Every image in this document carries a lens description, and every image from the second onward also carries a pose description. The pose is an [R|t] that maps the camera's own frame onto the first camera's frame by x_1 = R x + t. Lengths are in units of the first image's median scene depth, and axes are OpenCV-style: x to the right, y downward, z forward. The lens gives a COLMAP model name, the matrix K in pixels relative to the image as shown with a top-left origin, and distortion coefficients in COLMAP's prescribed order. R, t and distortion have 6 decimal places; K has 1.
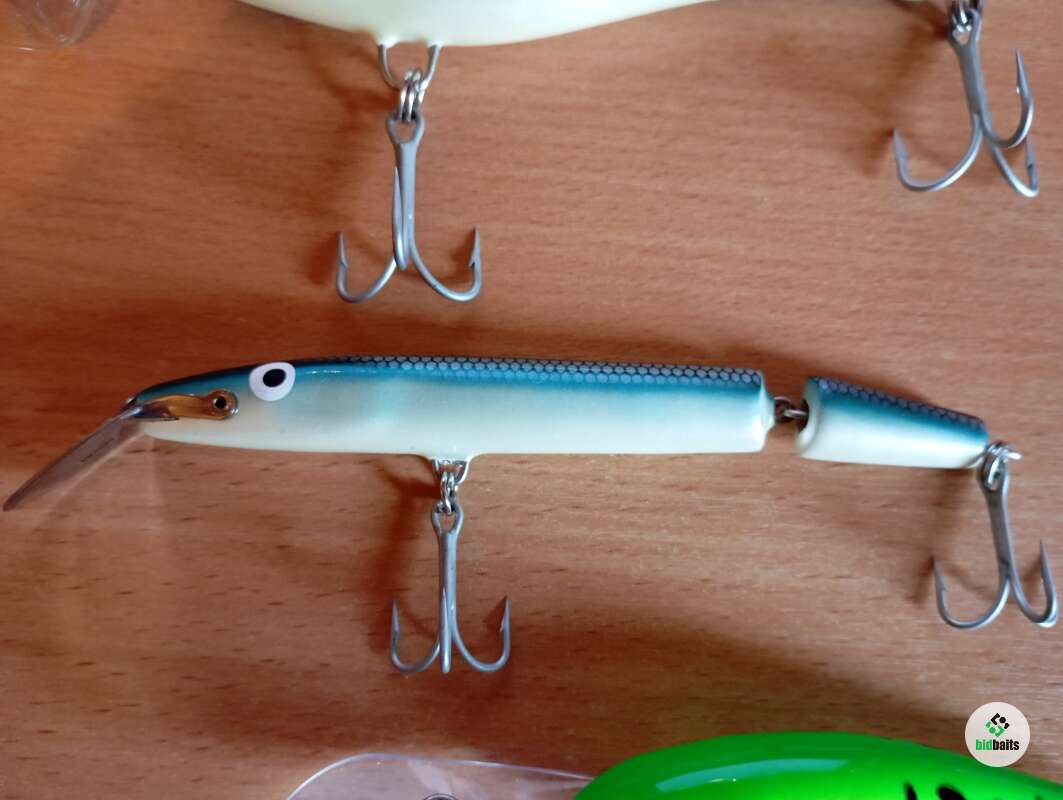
lens RADIAL K [[858.2, 0, 522.2], [0, 858.2, 403.9], [0, 0, 1]] dist [0.025196, -0.049931]
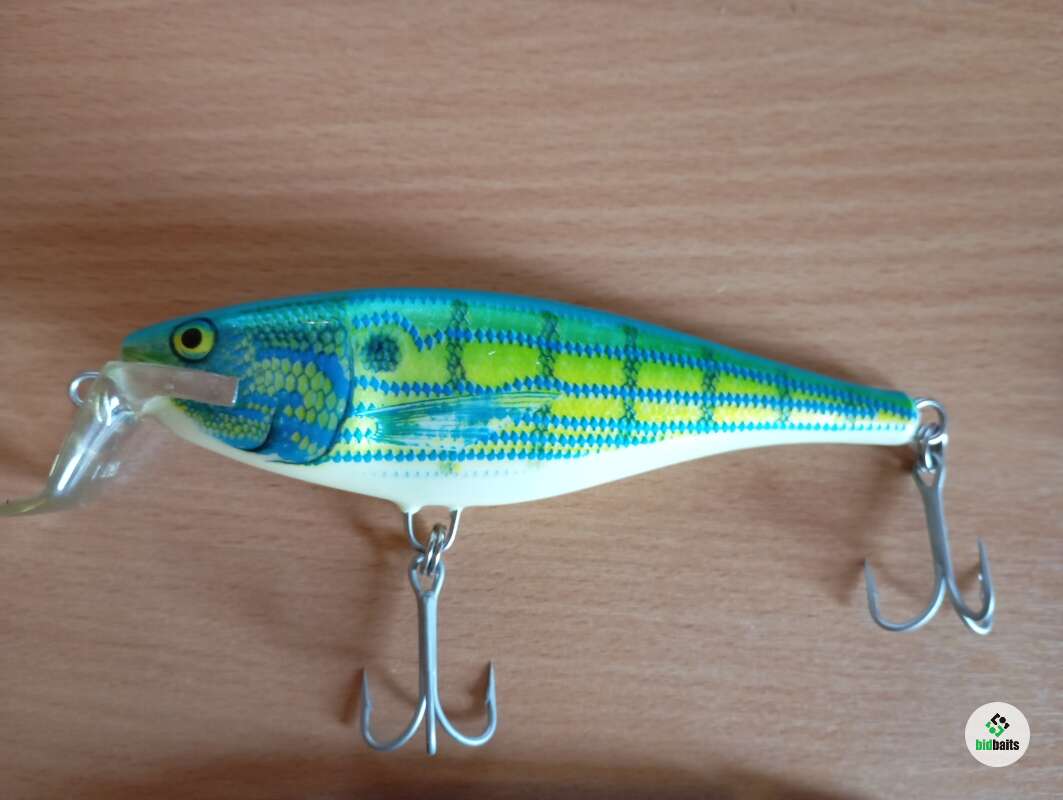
lens RADIAL K [[858.2, 0, 528.7], [0, 858.2, 390.8], [0, 0, 1]] dist [0.025196, -0.049931]
pose [[0.999539, -0.030352, -0.000936, 0.004861], [0.026183, 0.877063, -0.479661, 0.014681], [0.015380, 0.479416, 0.877453, -0.100521]]
